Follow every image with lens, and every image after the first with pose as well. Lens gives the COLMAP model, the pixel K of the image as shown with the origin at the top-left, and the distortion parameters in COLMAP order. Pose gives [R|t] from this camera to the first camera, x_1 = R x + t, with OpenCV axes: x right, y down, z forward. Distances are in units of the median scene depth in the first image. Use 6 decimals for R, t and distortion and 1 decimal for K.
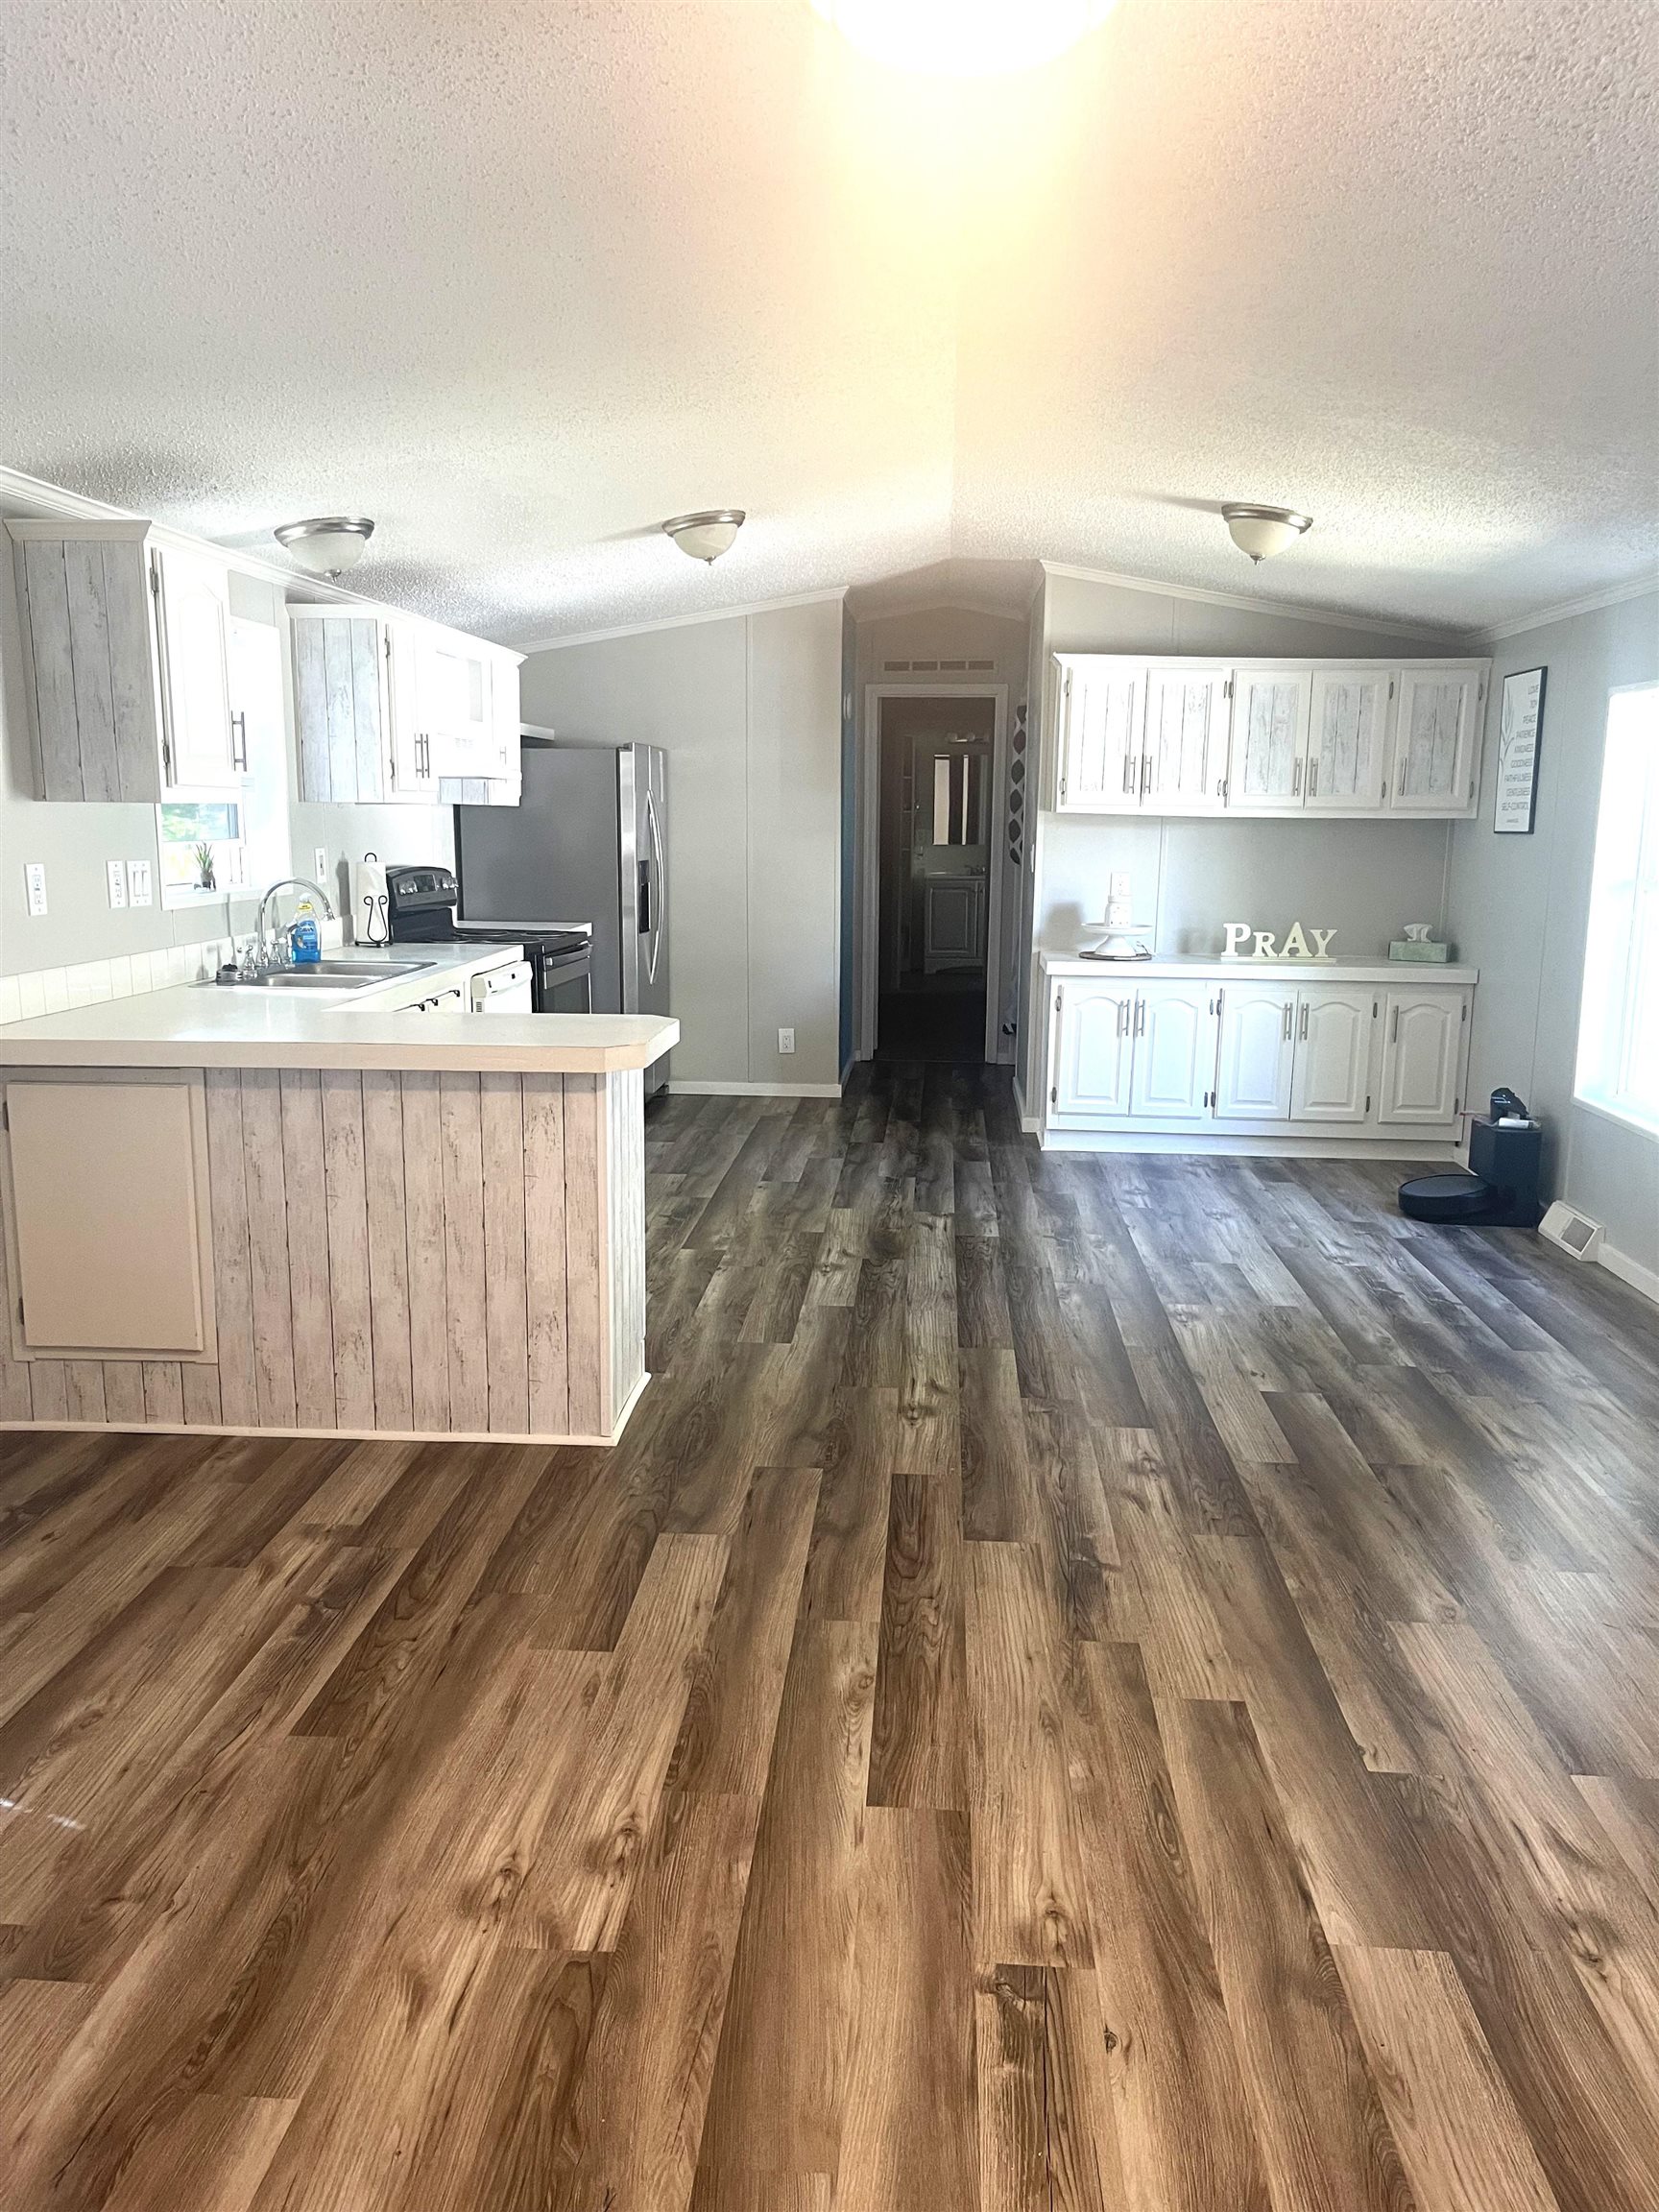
lens RADIAL K [[1671.3, 0, 835.3], [0, 1671.3, 1117.0], [0, 0, 1]] dist [0.025231, -0.027316]
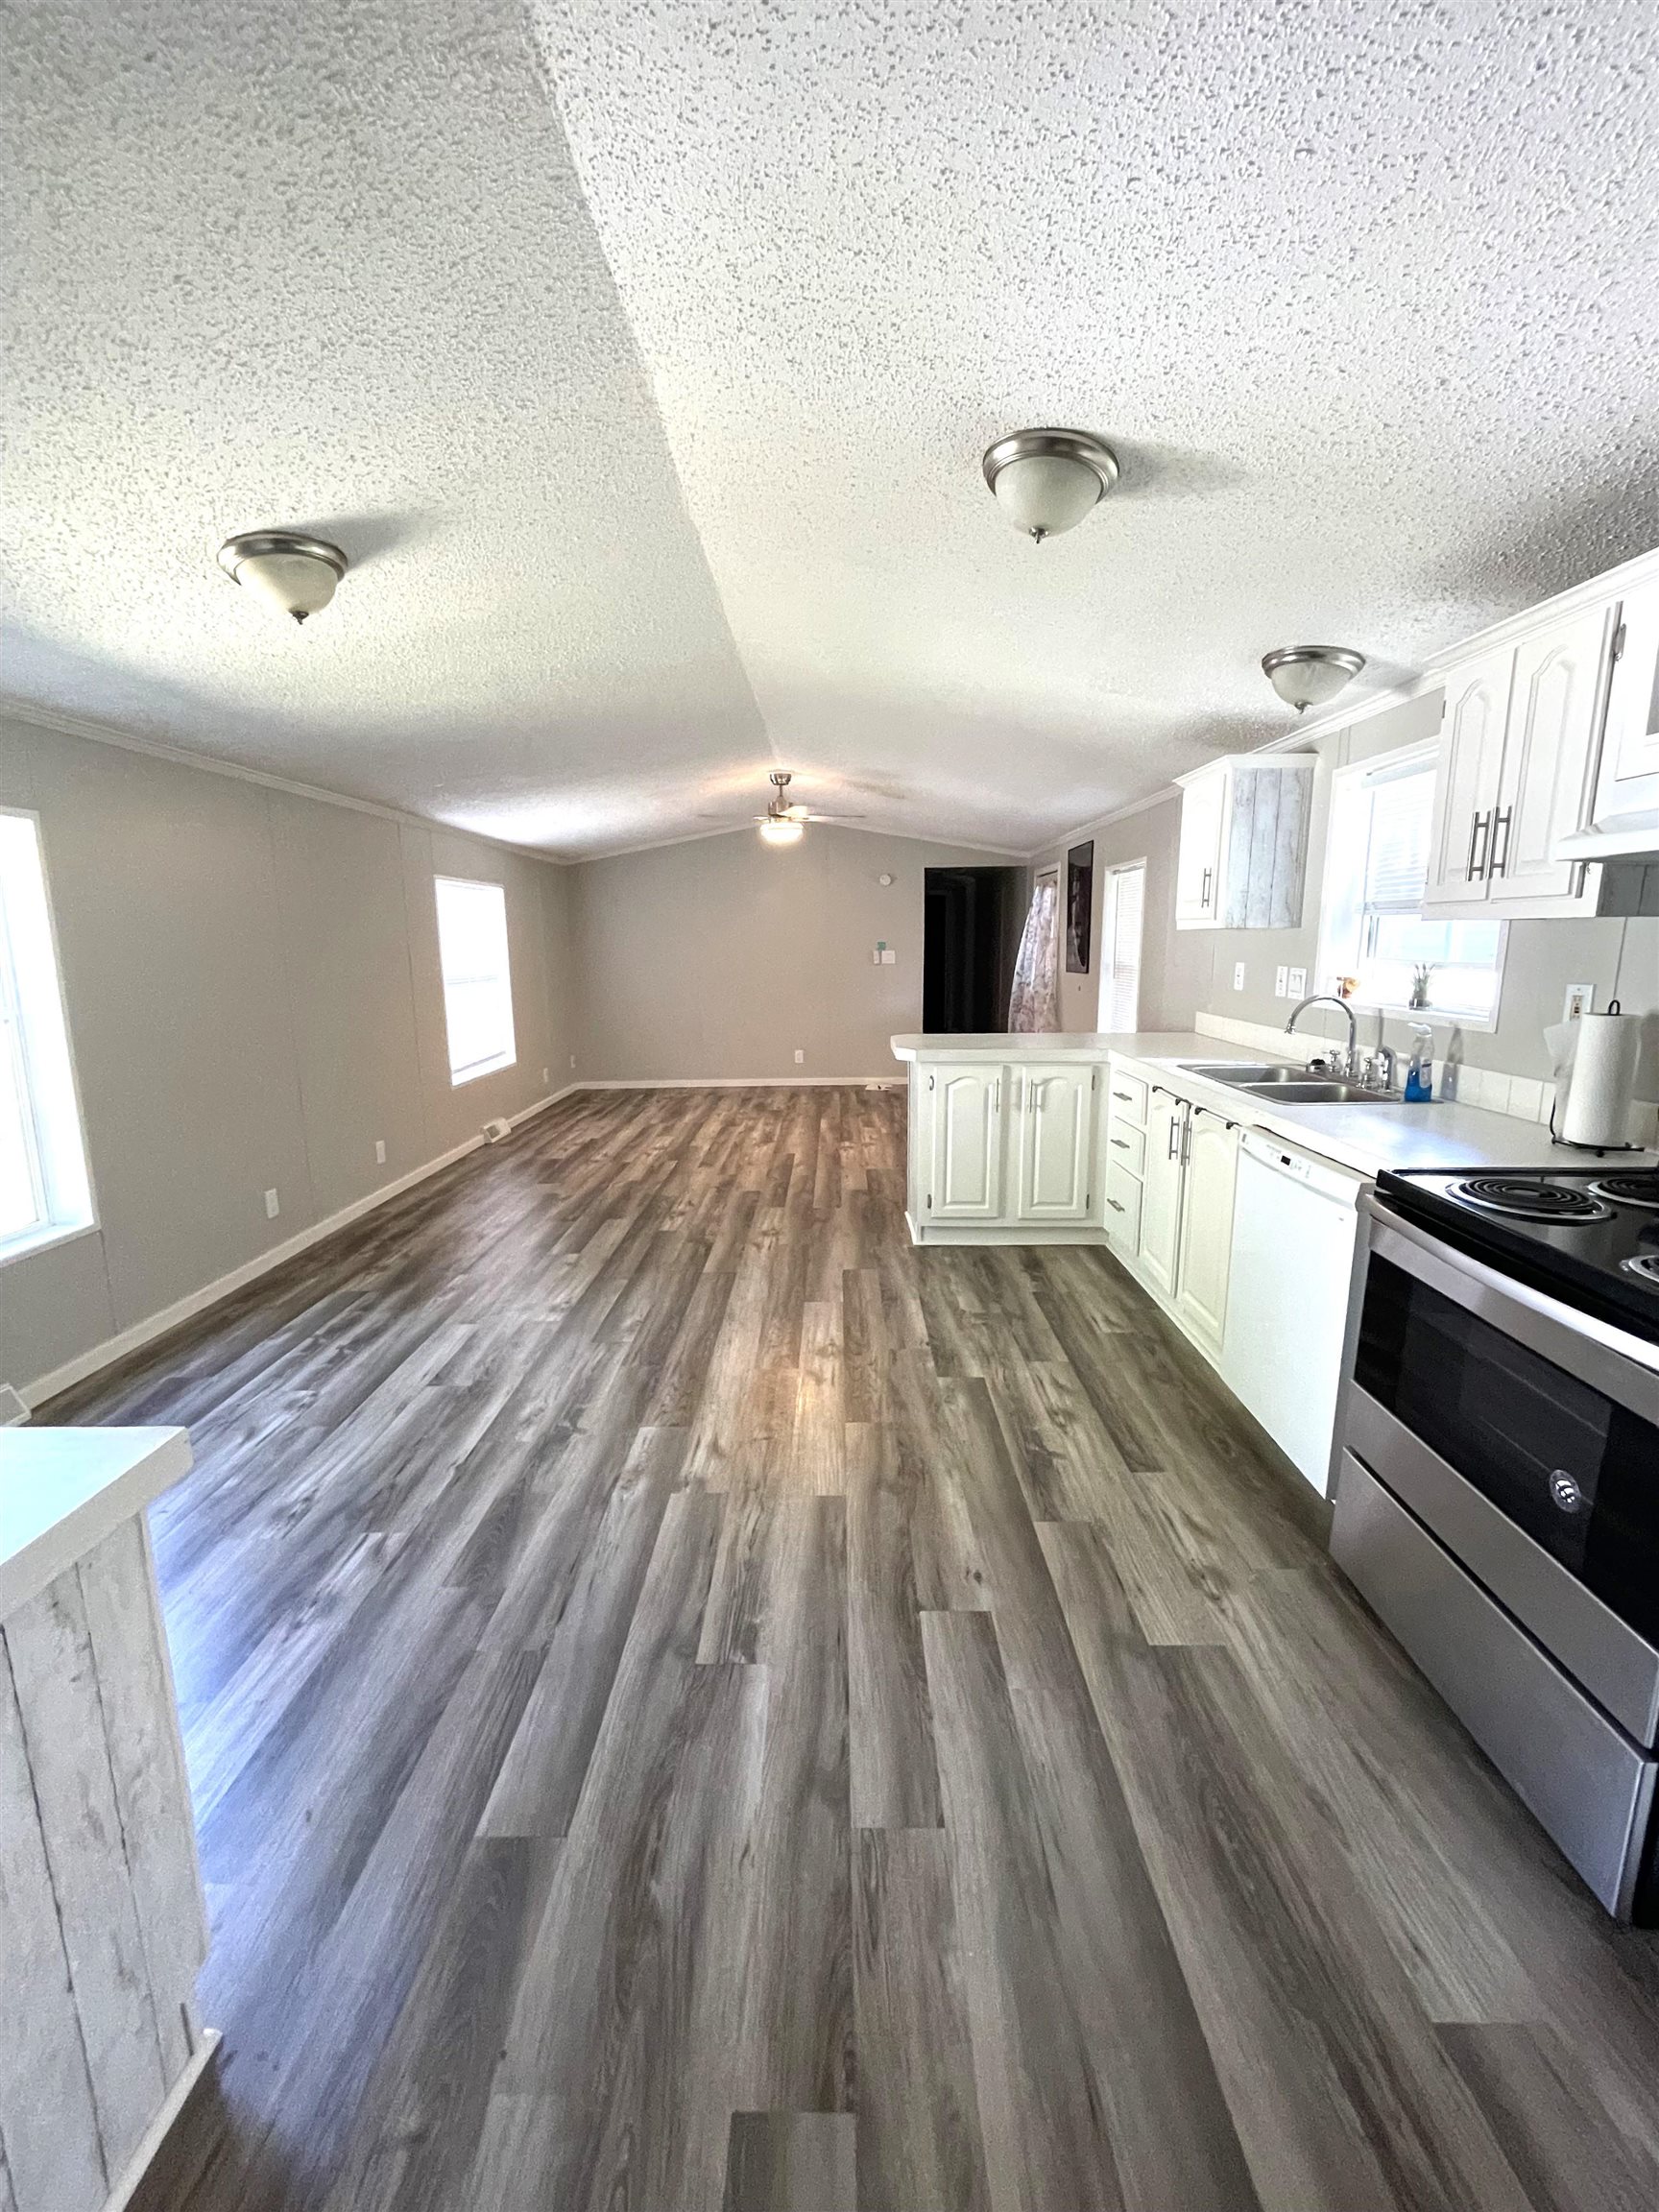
lens RADIAL K [[892.5, 0, 826.0], [0, 892.5, 1097.7], [0, 0, 1]] dist [-0.003900, -0.000372]
pose [[-0.998697, 0.012146, -0.049574, 0.033826], [-0.006052, 0.936235, 0.351323, -0.363476], [0.050680, 0.351165, -0.934941, 2.002947]]
